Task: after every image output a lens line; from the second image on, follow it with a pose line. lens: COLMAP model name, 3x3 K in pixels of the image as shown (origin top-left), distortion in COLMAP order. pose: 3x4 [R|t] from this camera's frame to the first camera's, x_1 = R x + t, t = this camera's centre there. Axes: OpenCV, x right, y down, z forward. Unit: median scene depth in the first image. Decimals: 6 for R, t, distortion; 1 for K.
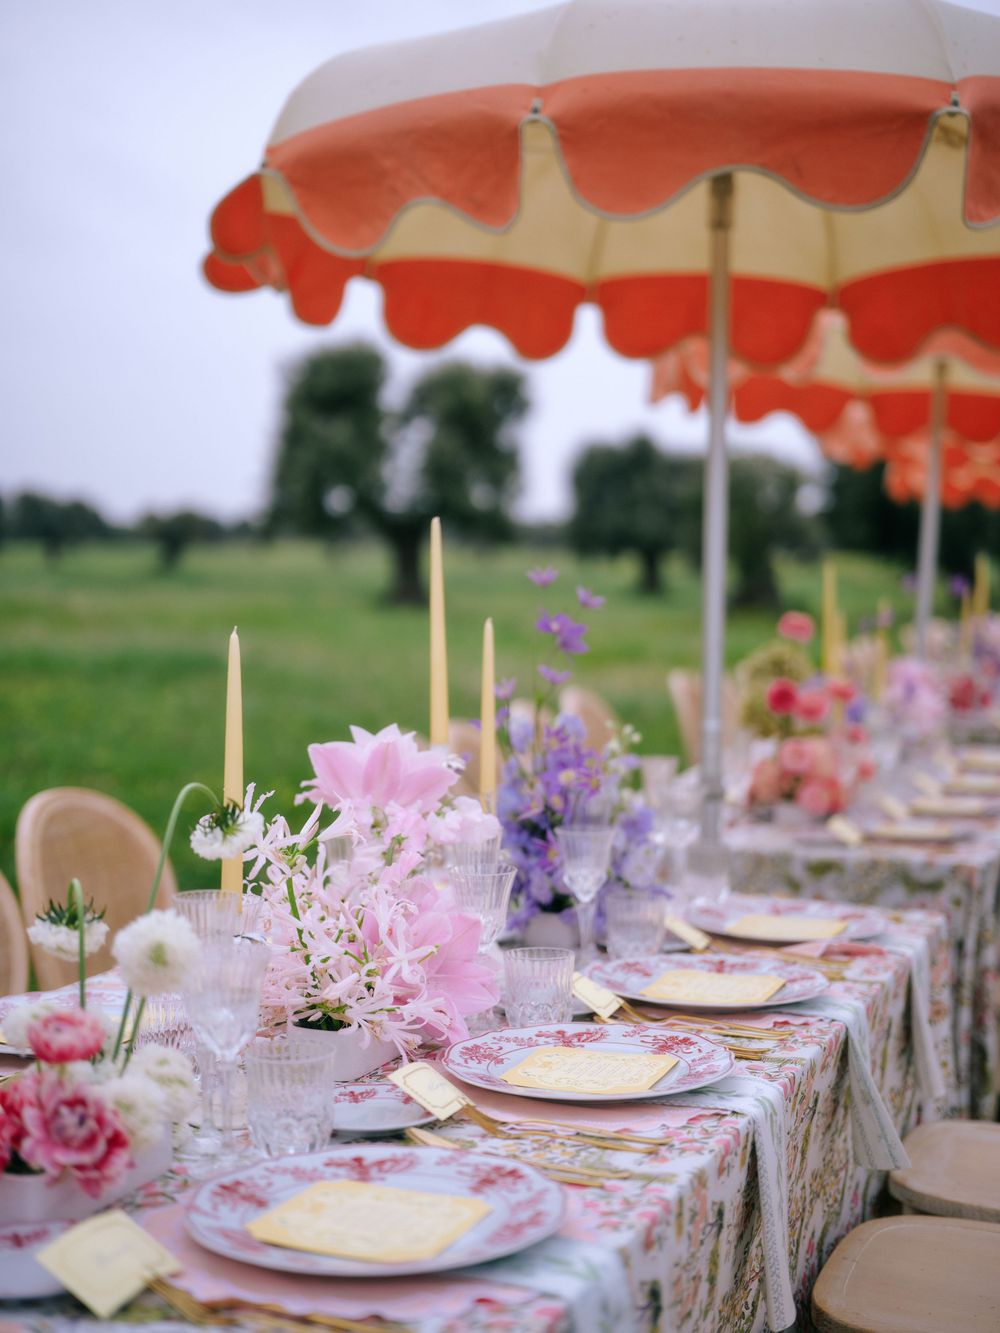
lens RADIAL K [[1819.2, 0, 500.0], [0, 1819.2, 666.5], [0, 0, 1]] dist [0.013889, 0.004435]
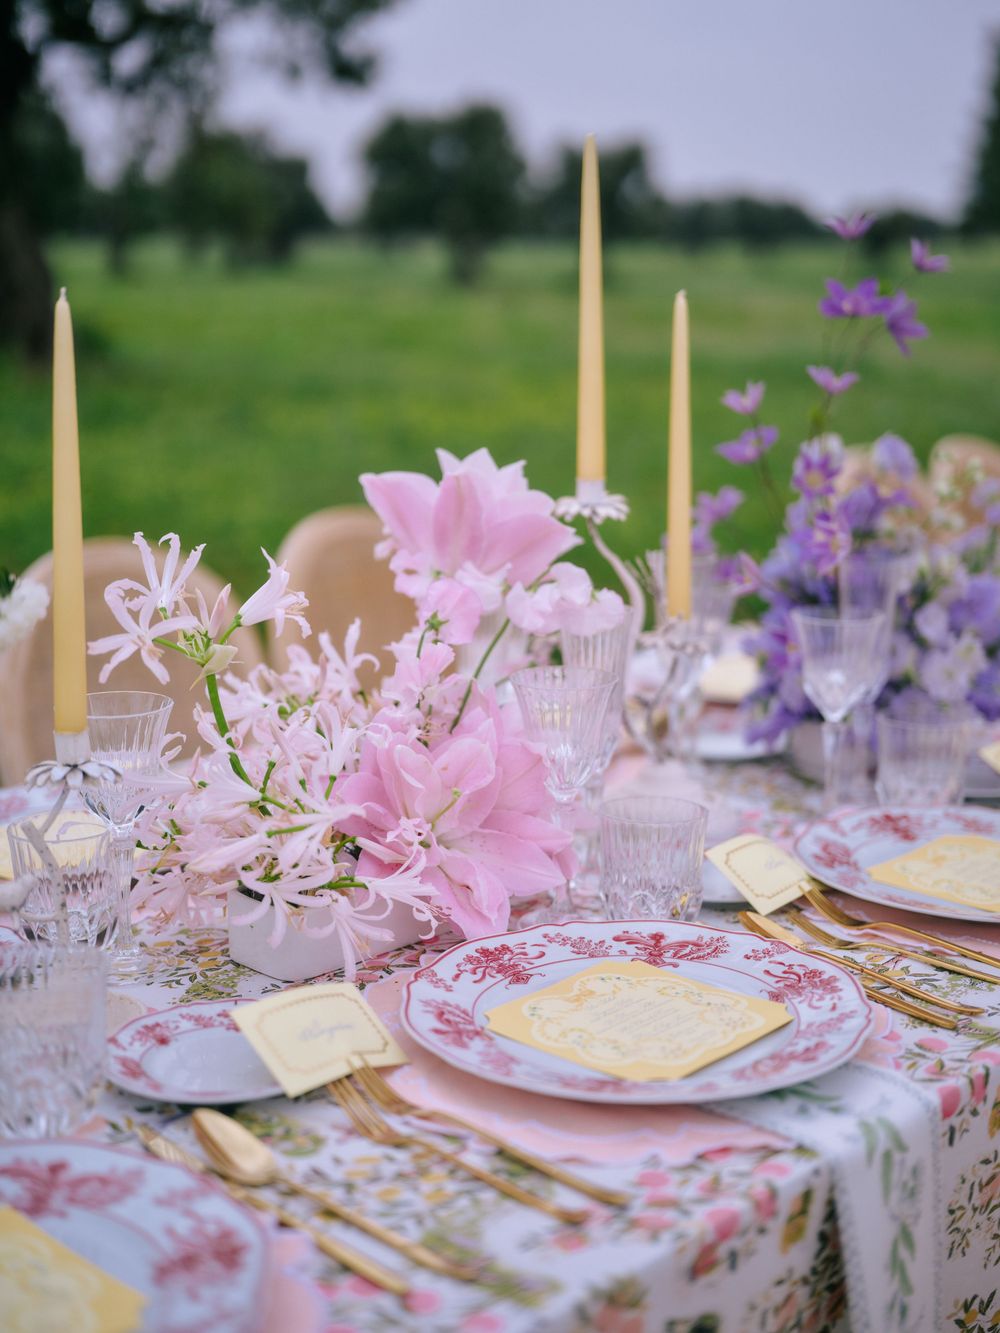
lens RADIAL K [[1819.2, 0, 500.0], [0, 1819.2, 666.5], [0, 0, 1]] dist [0.013889, 0.004435]
pose [[0.929317, 0.080965, -0.360299, 0.200189], [-0.020829, 0.985608, 0.167756, -0.001979], [0.368696, -0.148394, 0.917629, 0.382990]]
